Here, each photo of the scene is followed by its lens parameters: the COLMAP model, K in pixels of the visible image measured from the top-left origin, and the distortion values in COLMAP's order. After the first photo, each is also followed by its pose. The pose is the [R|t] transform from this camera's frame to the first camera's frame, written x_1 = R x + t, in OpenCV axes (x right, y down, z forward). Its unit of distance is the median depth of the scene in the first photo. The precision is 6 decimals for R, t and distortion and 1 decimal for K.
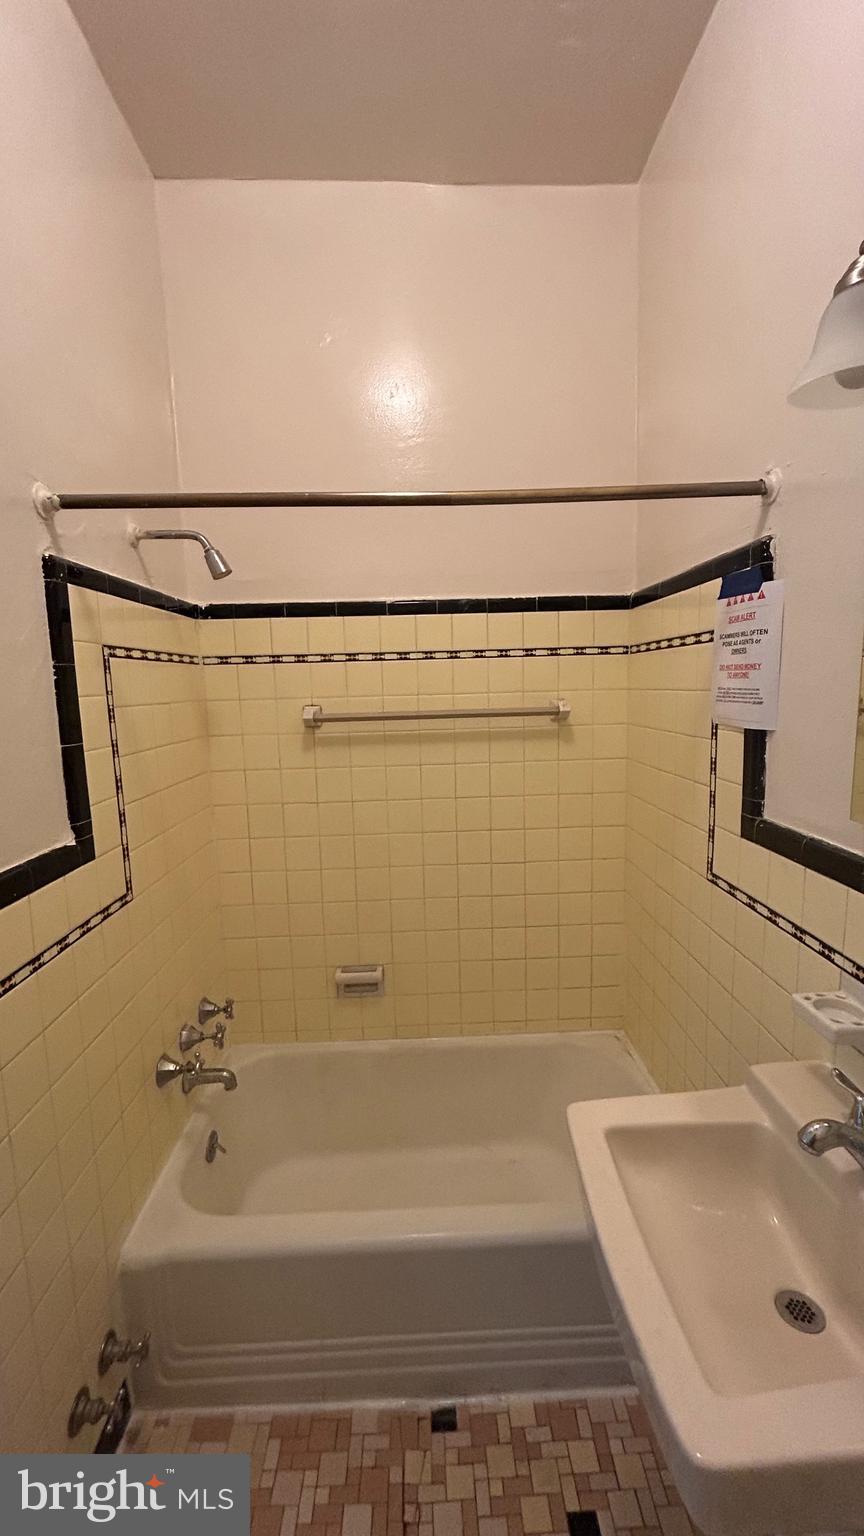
lens RADIAL K [[622.7, 0, 432.0], [0, 622.7, 768.0], [0, 0, 1]] dist [0.001525, 0.000085]
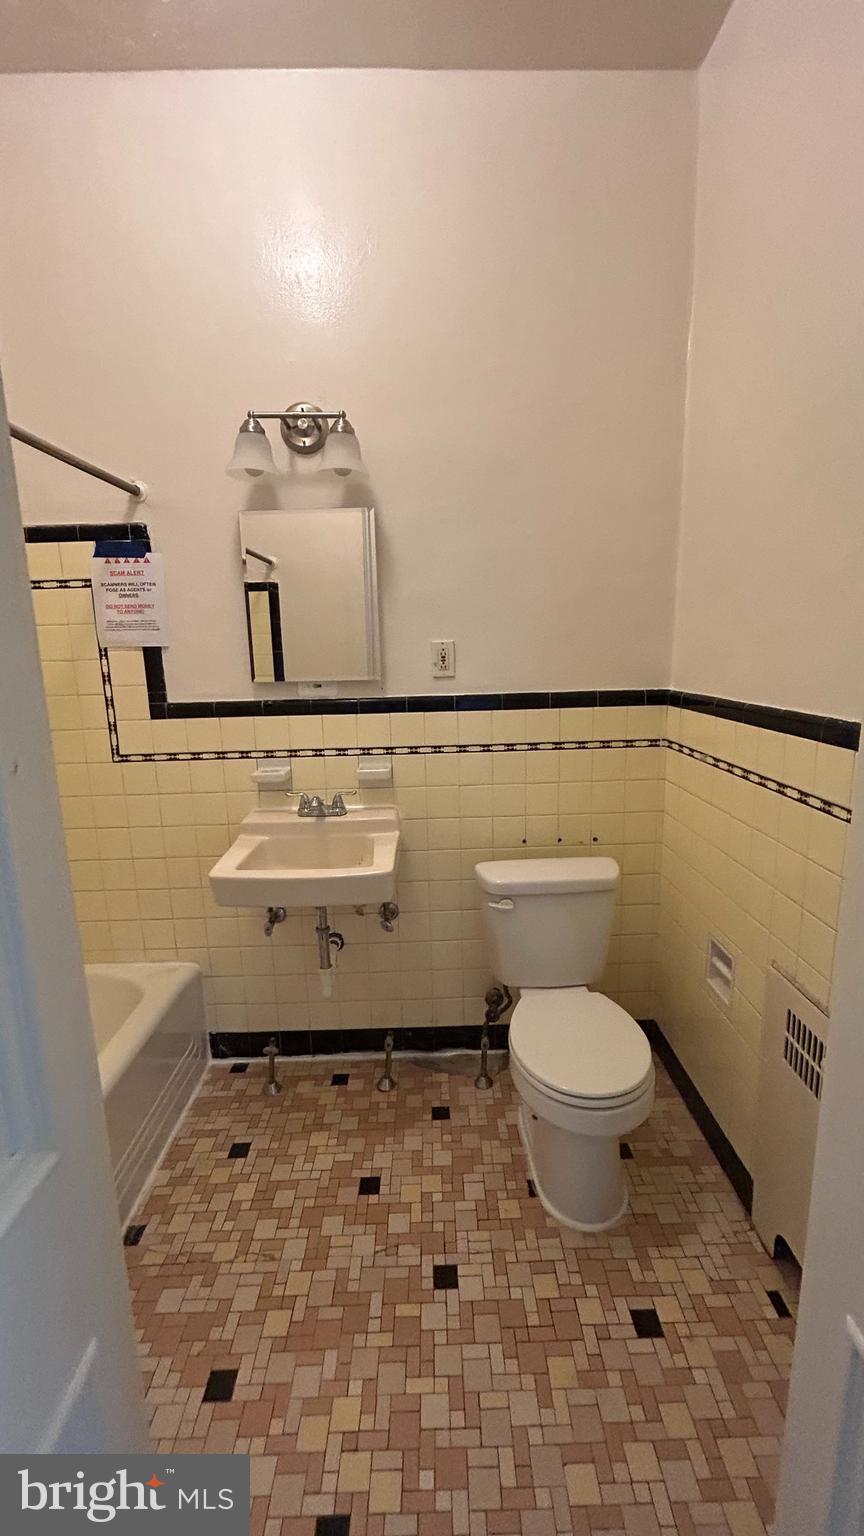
lens RADIAL K [[622.7, 0, 432.0], [0, 622.7, 768.0], [0, 0, 1]] dist [0.001525, 0.000085]
pose [[0.020924, -0.166039, 0.985897, -1.040839], [0.158236, 0.974234, 0.160716, 0.091896], [-0.987180, 0.152642, 0.046658, 0.269584]]
